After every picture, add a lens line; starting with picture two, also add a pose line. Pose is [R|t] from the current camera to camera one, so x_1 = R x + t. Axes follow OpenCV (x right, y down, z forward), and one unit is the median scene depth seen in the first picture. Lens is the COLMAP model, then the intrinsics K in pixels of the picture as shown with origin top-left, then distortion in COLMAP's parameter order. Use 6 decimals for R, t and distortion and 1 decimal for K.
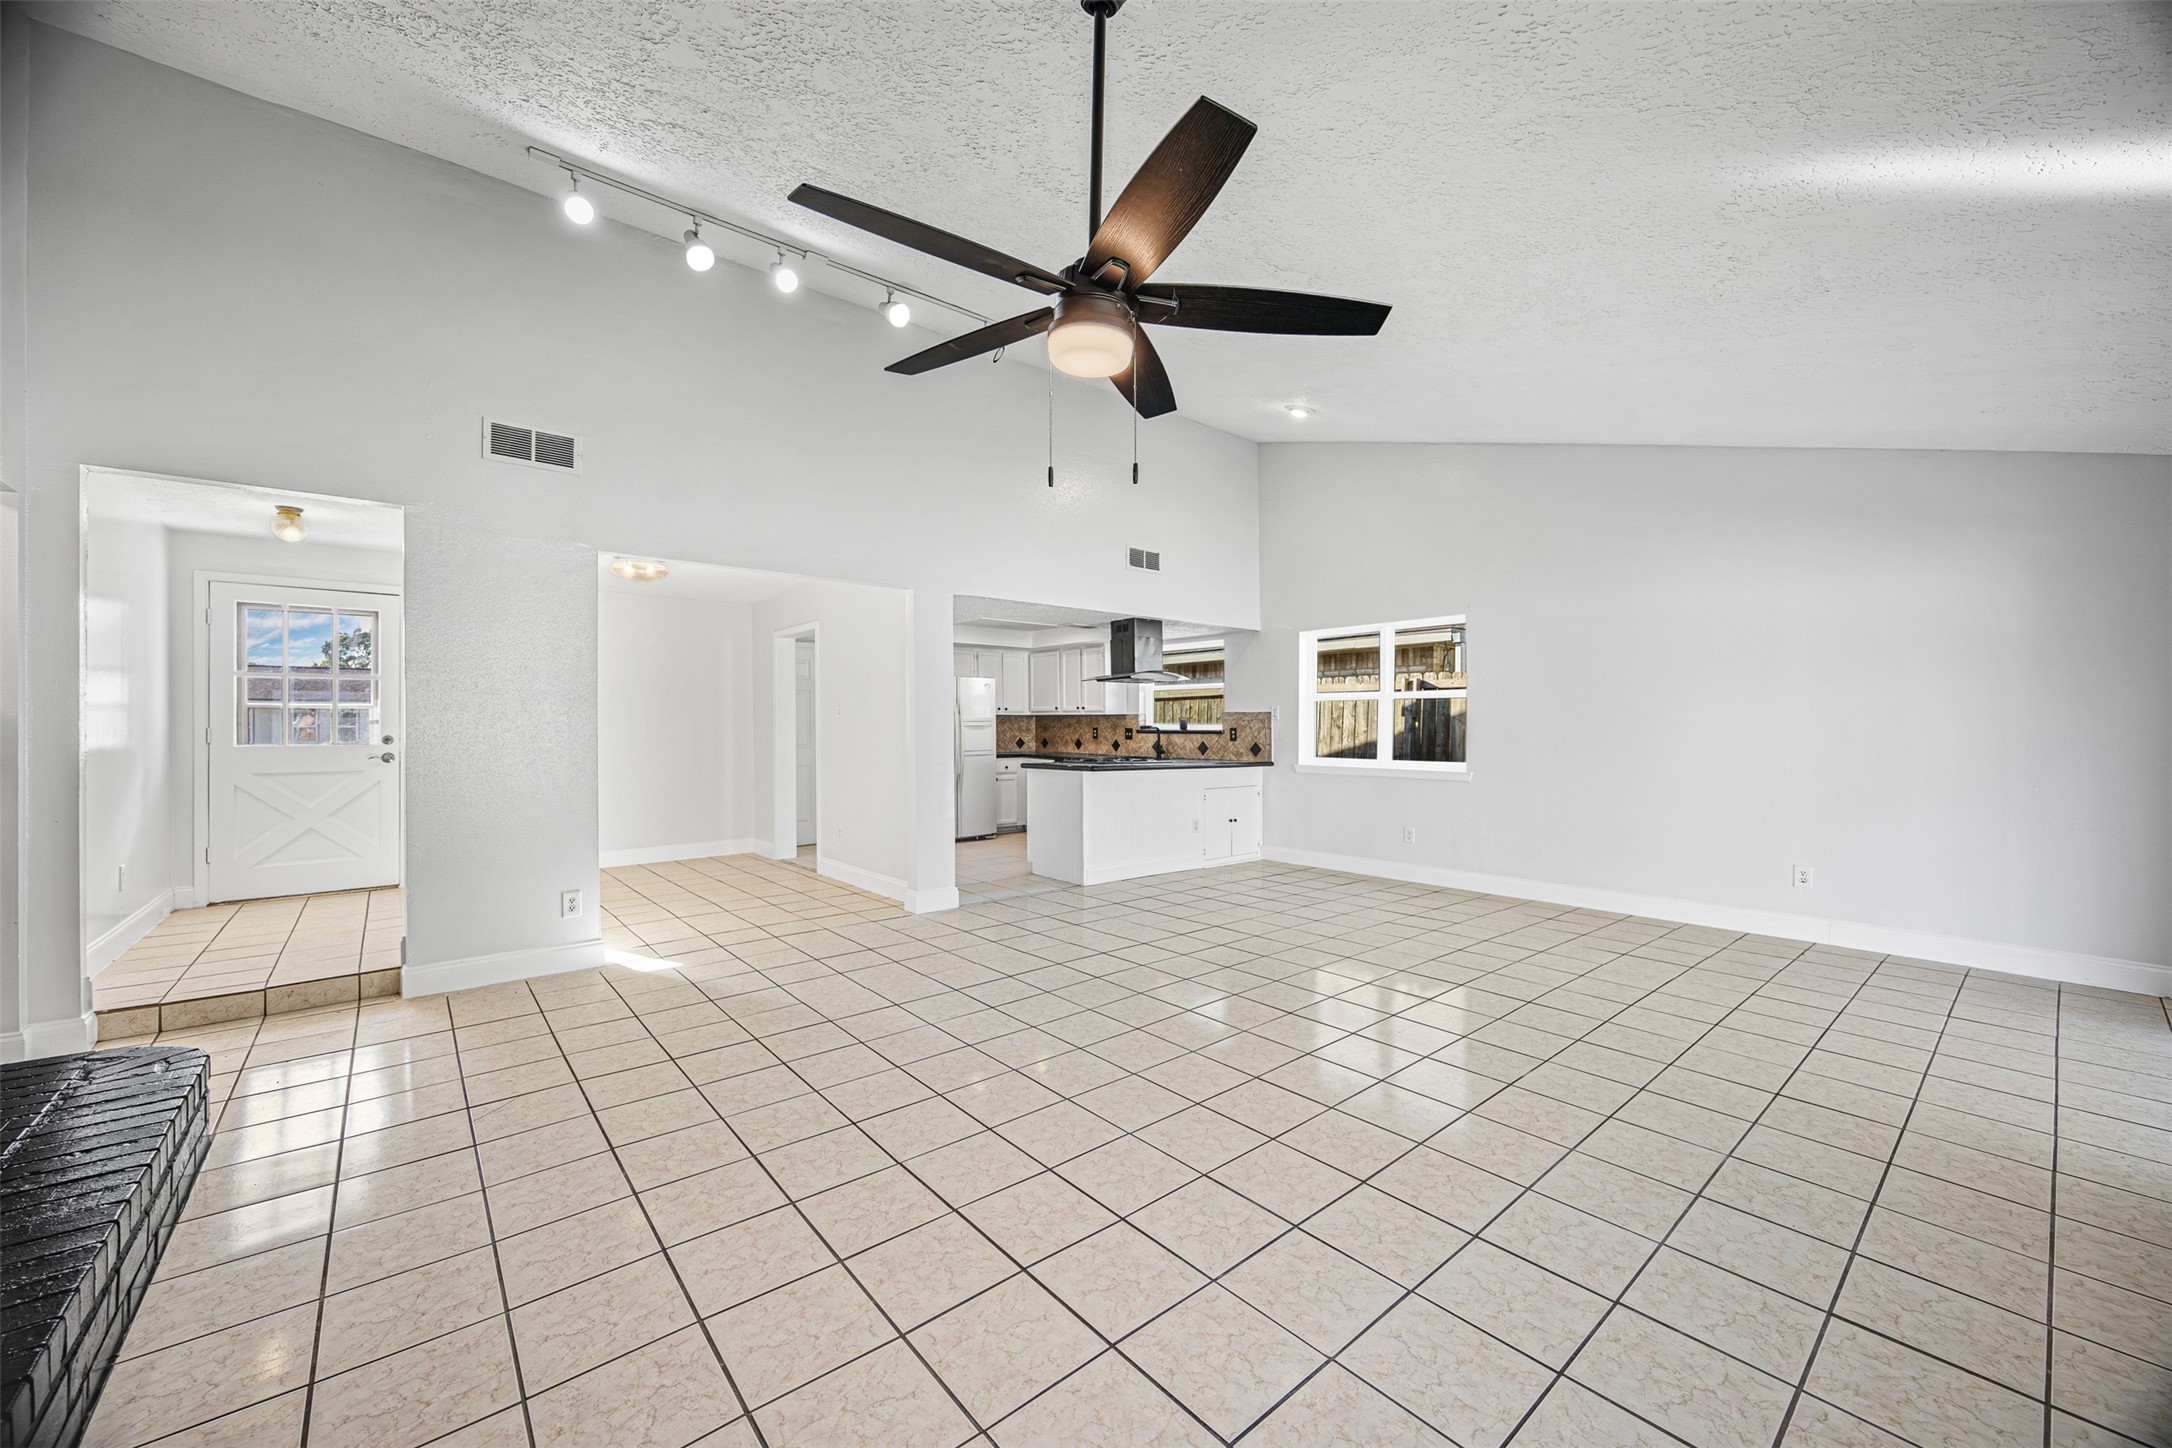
lens RADIAL K [[835.5, 0, 1093.3], [0, 835.5, 719.9], [0, 0, 1]] dist [-0.000186, -0.000002]
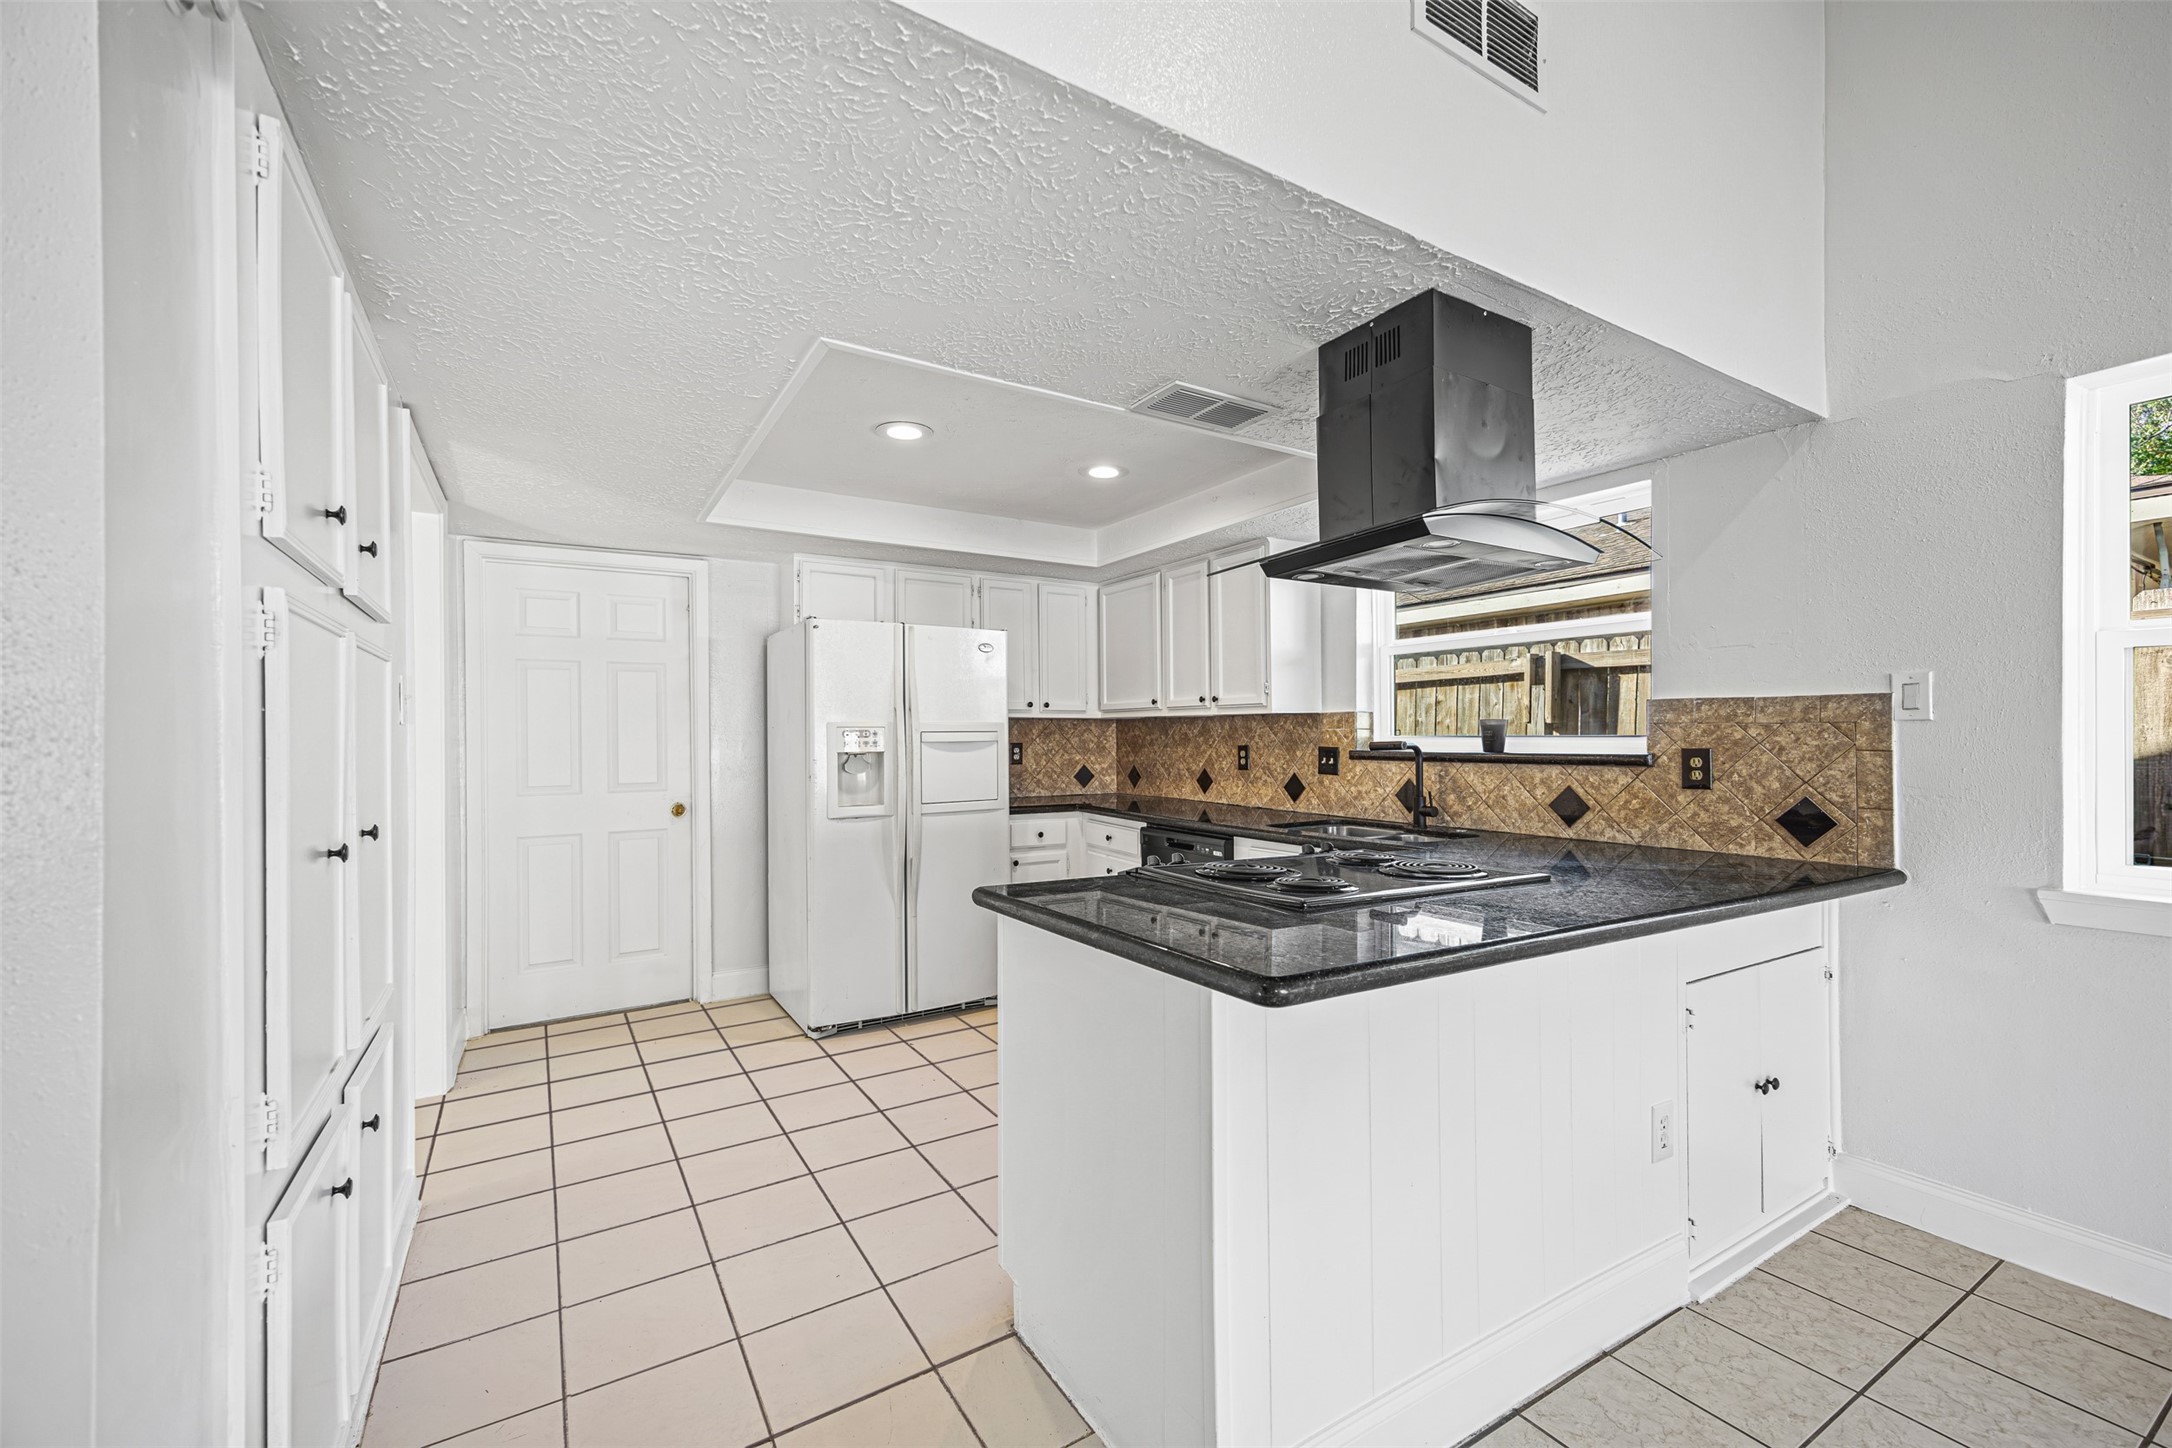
lens RADIAL K [[890.8, 0, 1085.4], [0, 890.8, 726.8], [0, 0, 1]] dist [0.001272, -0.000076]
pose [[0.987511, -0.004725, -0.157478, -0.005910], [0.003796, 0.999974, -0.006199, 0.002319], [0.157503, 0.005524, 0.987503, 0.552598]]
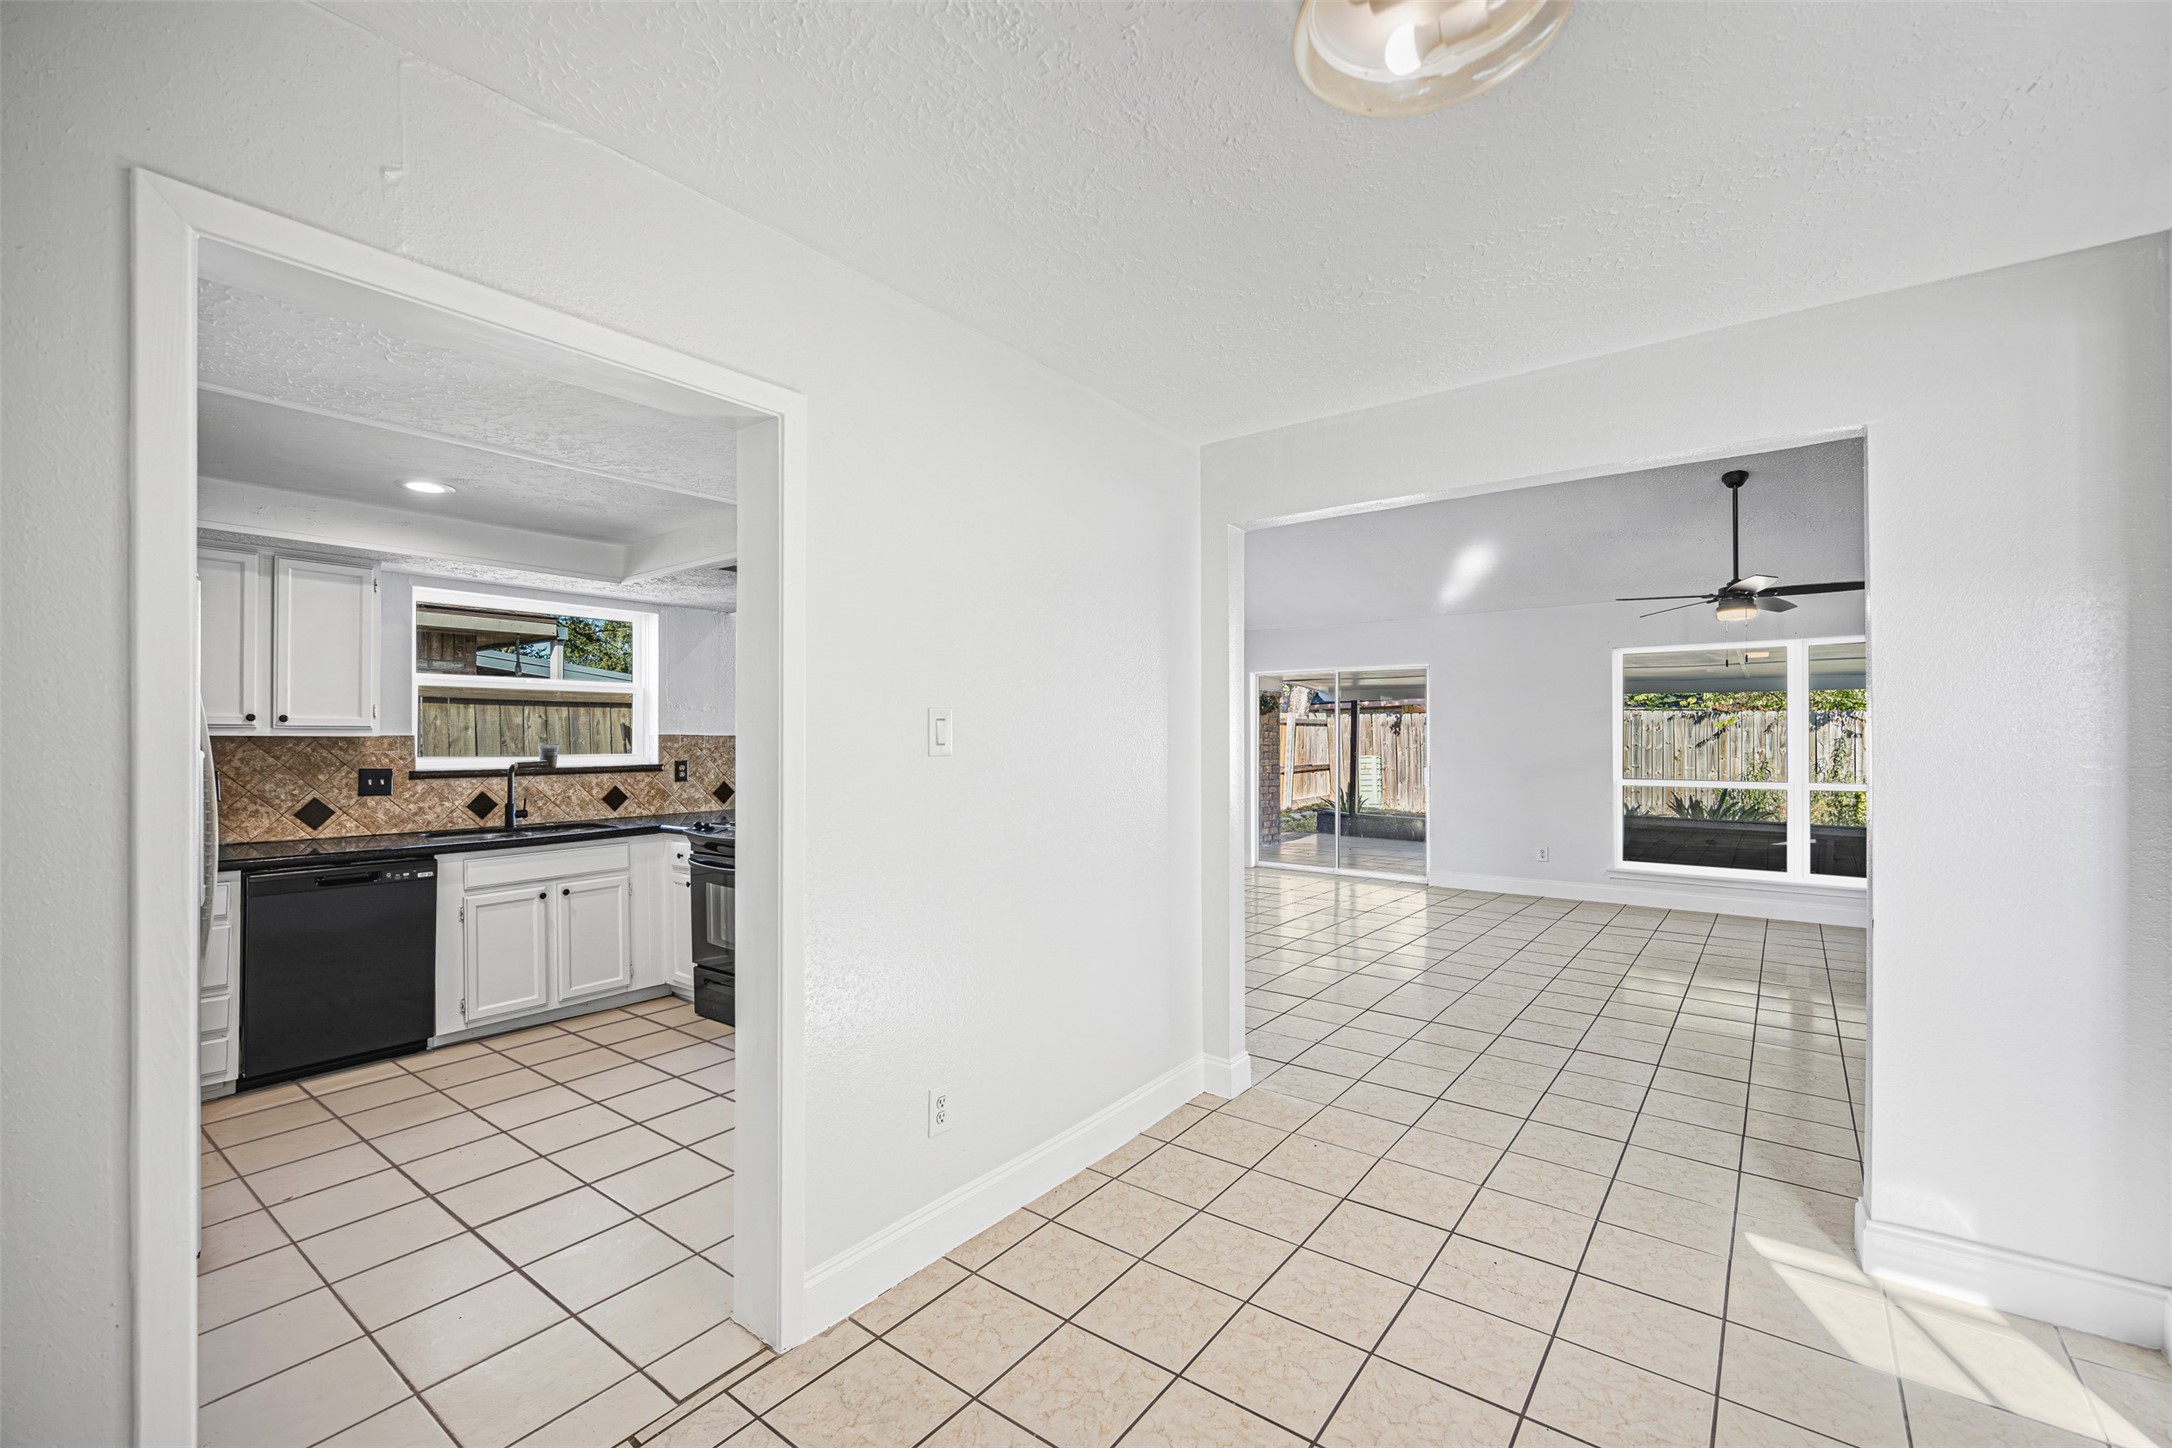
lens RADIAL K [[890.8, 0, 1079.7], [0, 890.8, 738.4], [0, 0, 1]] dist [0.001272, -0.000076]
pose [[-0.217488, 0.010010, 0.976012, -0.468226], [0.007253, 0.999936, -0.008639, 0.000962], [-0.976036, 0.005200, -0.217547, 0.748962]]
